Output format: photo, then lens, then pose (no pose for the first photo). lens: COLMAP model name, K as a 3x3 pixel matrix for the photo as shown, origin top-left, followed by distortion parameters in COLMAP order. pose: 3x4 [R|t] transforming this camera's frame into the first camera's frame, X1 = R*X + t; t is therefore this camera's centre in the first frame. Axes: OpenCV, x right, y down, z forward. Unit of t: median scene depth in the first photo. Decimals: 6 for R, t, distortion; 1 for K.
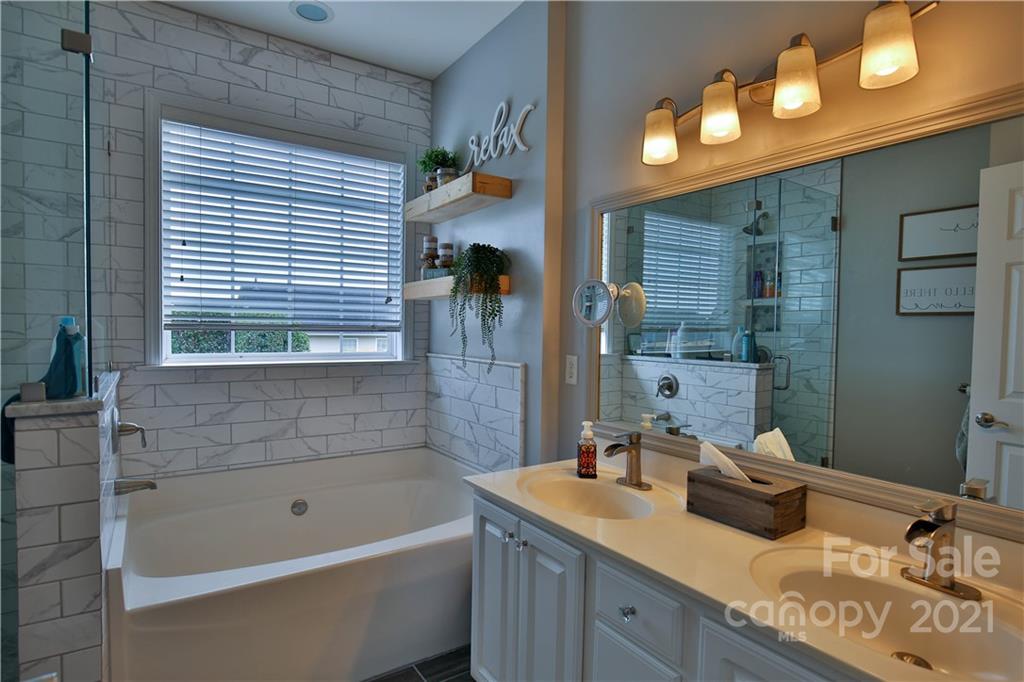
lens RADIAL K [[538.0, 0, 514.4], [0, 538.0, 346.3], [0, 0, 1]] dist [-0.020946, 0.002383]
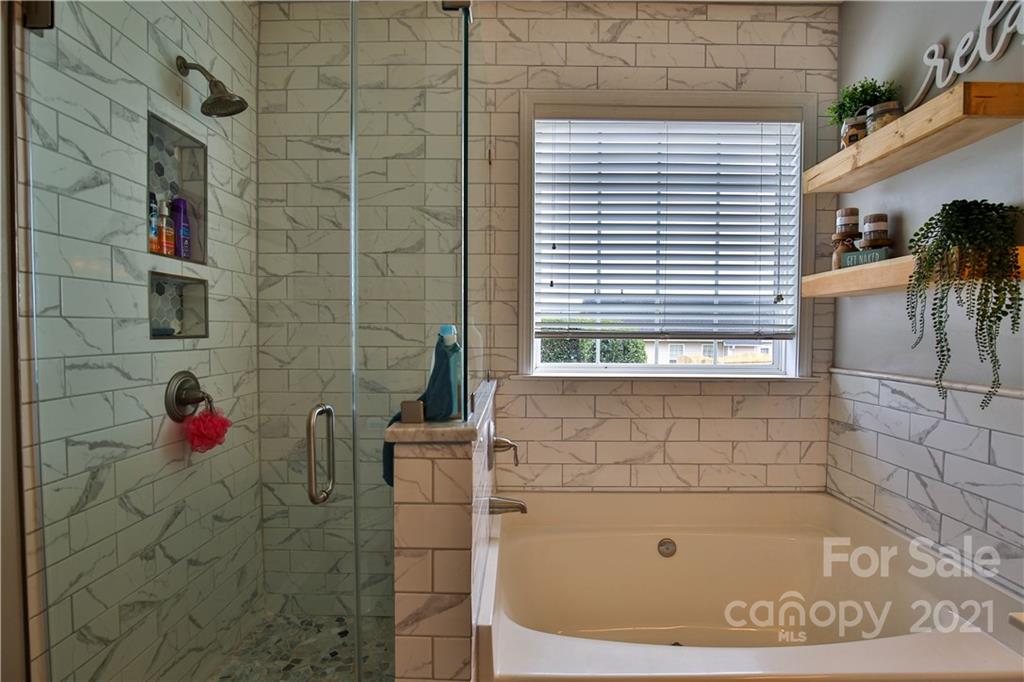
lens RADIAL K [[503.4, 0, 512.0], [0, 503.4, 341.0], [0, 0, 1]] dist [-0.020981, -0.000812]
pose [[0.818845, 0.002374, -0.574009, -0.169115], [-0.013944, 0.999779, -0.015757, -0.010670], [0.573845, 0.020906, 0.818697, 0.232892]]
